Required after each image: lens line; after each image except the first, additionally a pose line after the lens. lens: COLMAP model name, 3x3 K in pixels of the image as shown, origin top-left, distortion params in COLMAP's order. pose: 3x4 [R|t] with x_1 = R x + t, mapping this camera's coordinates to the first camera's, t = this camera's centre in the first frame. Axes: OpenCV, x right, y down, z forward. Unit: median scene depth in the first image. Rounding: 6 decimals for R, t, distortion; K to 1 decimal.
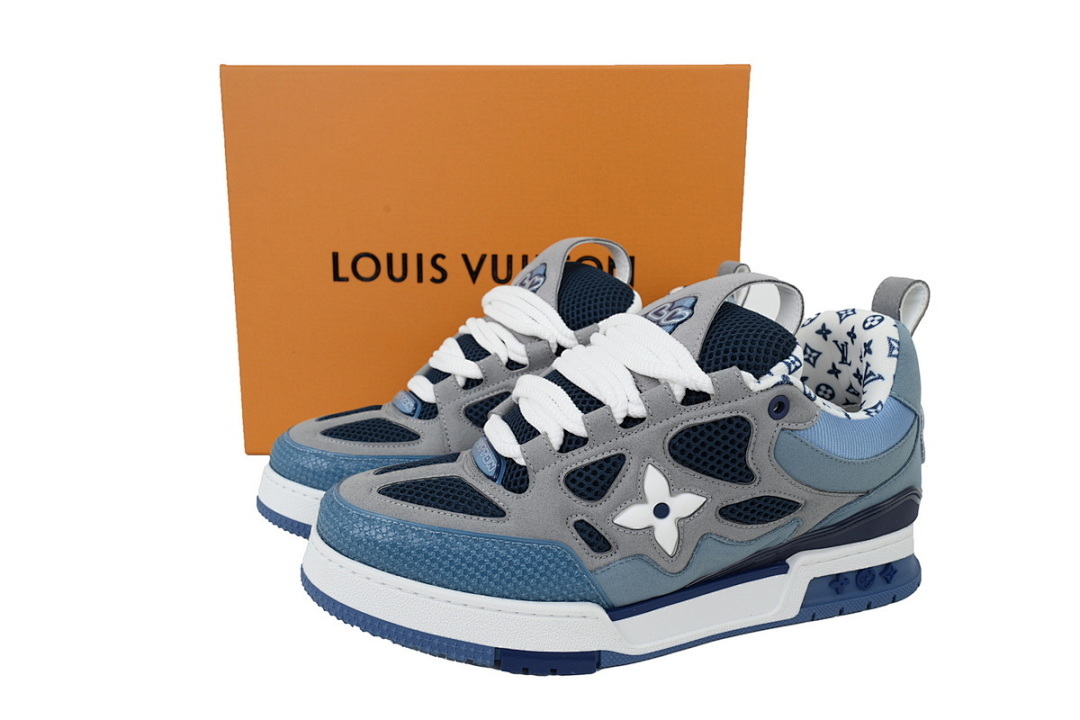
lens RADIAL K [[826.9, 0, 540.0], [0, 826.9, 360.0], [0, 0, 1]] dist [0.057433, -0.001321]
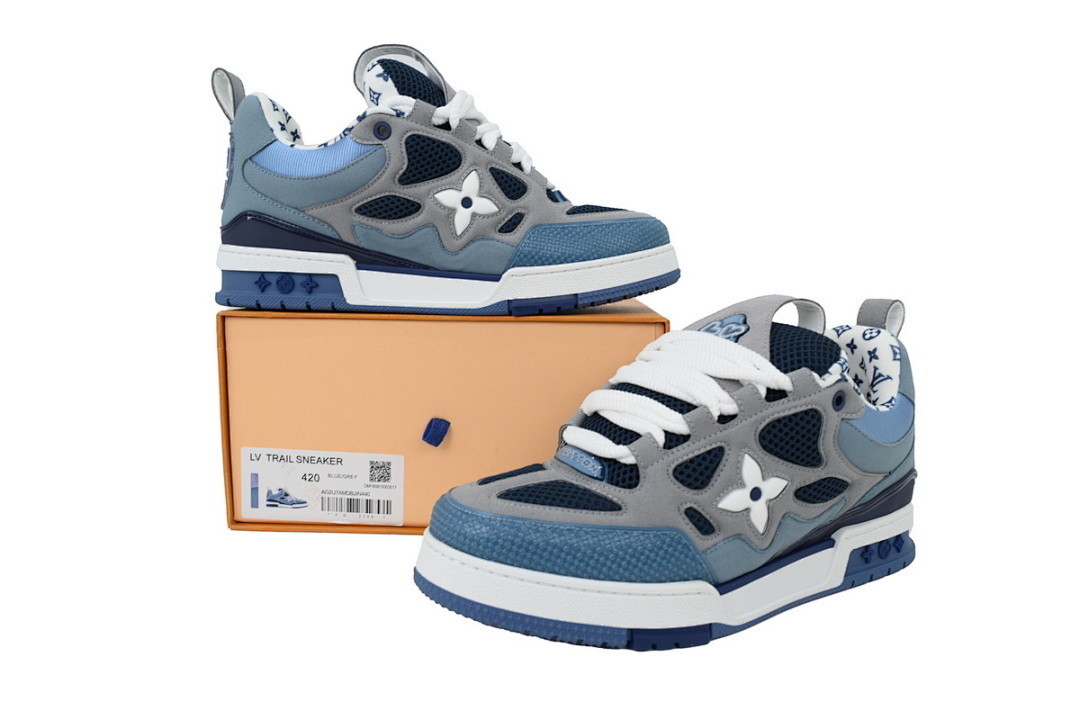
lens RADIAL K [[826.9, 0, 540.0], [0, 826.9, 360.0], [0, 0, 1]] dist [0.057433, -0.001321]
pose [[0.973416, -0.031300, 0.226894, -0.399152], [0.047619, 0.996629, -0.066810, 0.057963], [-0.224038, 0.075838, 0.971625, -0.072549]]
